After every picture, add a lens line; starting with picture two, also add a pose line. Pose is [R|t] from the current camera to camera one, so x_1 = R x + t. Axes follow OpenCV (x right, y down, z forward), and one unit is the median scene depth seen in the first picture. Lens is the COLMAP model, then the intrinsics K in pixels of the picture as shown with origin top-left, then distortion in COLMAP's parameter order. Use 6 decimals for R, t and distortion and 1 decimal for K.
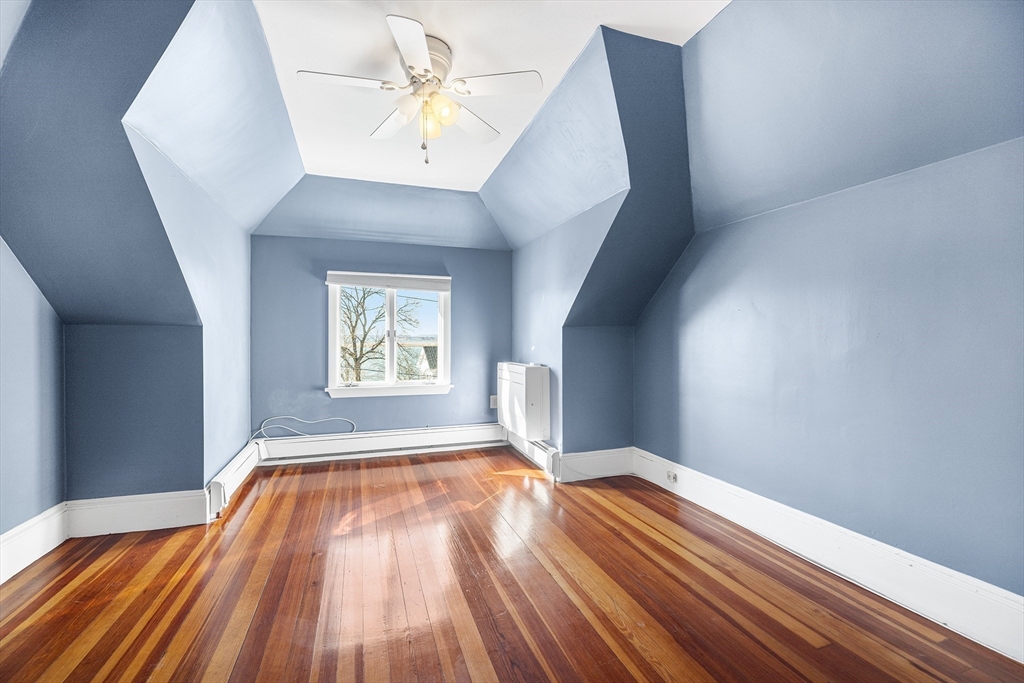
lens RADIAL K [[435.6, 0, 508.2], [0, 435.6, 339.8], [0, 0, 1]] dist [-0.002176, -0.000438]
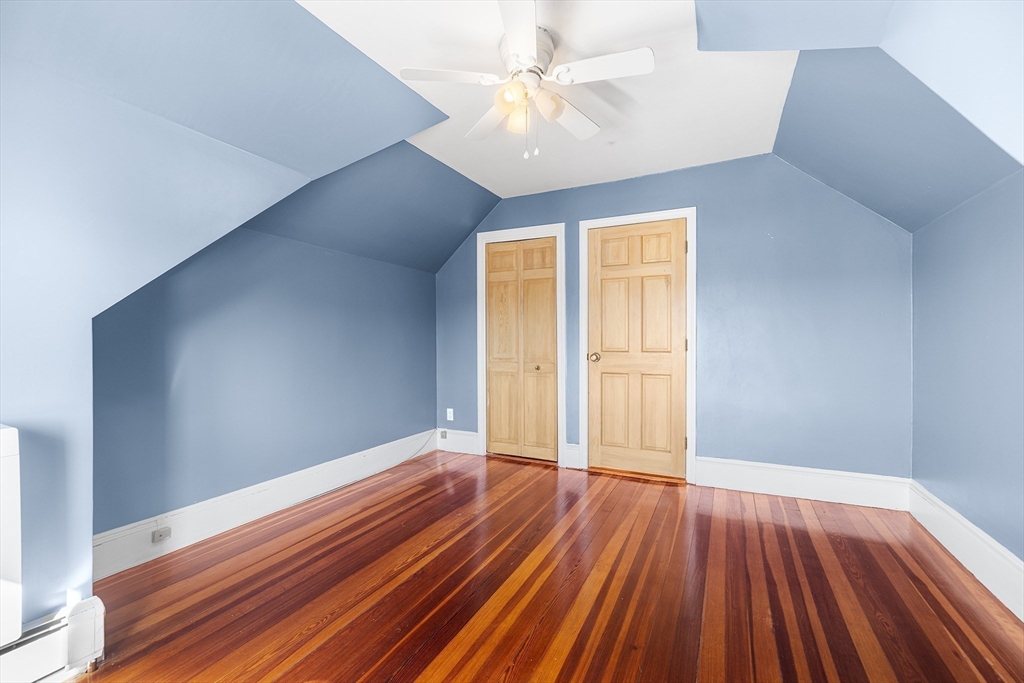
lens RADIAL K [[435.6, 0, 509.7], [0, 435.6, 343.1], [0, 0, 1]] dist [-0.002176, -0.000438]
pose [[-0.699840, -0.007039, 0.714265, -0.813506], [0.003001, 0.999914, 0.012795, -0.018891], [-0.714294, 0.011098, -0.699758, 1.620182]]
